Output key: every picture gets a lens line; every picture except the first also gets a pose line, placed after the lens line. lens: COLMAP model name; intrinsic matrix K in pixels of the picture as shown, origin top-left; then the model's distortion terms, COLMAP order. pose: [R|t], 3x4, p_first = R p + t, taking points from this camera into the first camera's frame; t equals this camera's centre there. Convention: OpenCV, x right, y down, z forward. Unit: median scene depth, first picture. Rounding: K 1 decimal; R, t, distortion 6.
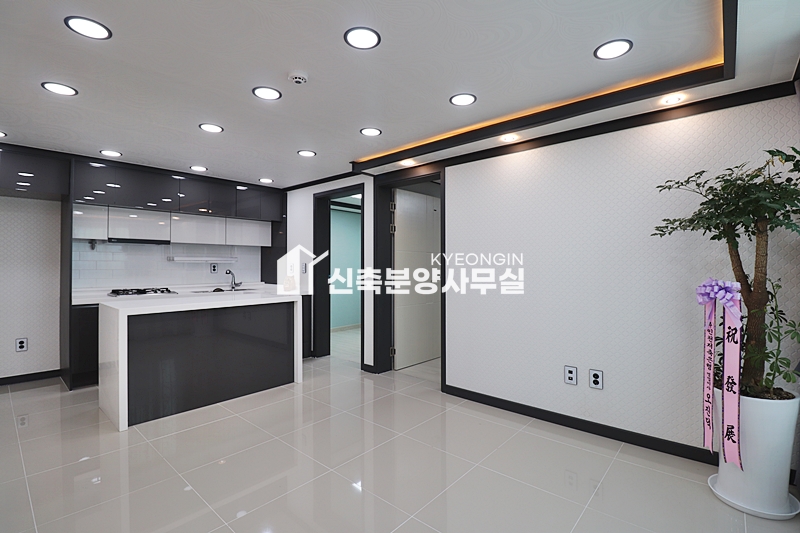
lens RADIAL K [[370.7, 0, 401.5], [0, 370.7, 264.1], [0, 0, 1]] dist [-0.003405, -0.003418]
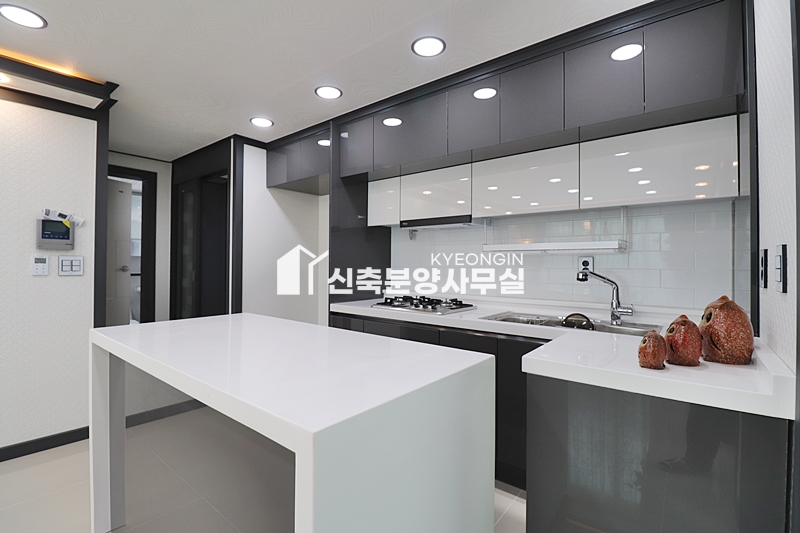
lens RADIAL K [[370.7, 0, 400.6], [0, 370.7, 264.8], [0, 0, 1]] dist [-0.003405, -0.003418]
pose [[0.053809, 0.003916, -0.998544, -0.102489], [0.006486, 0.999970, 0.004271, 0.007178], [0.998530, -0.006706, 0.053782, 0.928150]]
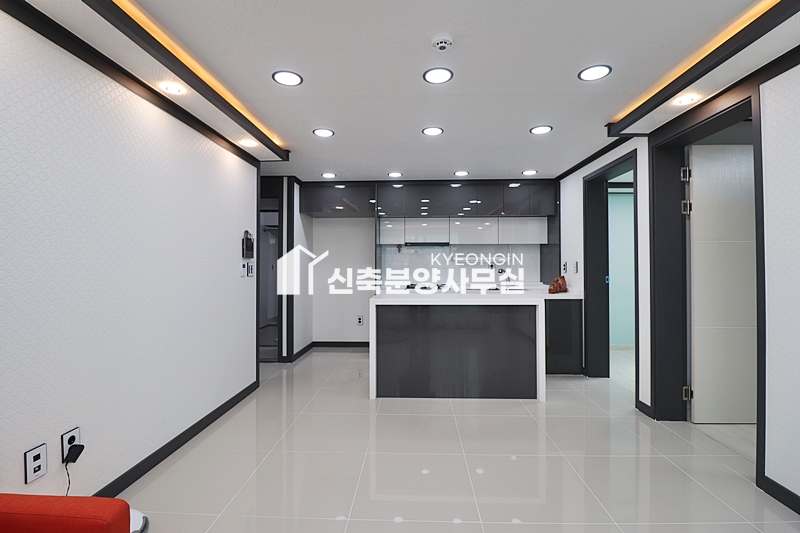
lens RADIAL K [[370.7, 0, 402.3], [0, 370.7, 267.2], [0, 0, 1]] dist [-0.003405, -0.003418]
pose [[0.633718, 0.001621, -0.773563, 0.163666], [0.005740, 0.999960, 0.006798, 0.002701], [0.773543, -0.008749, 0.633684, 0.190425]]
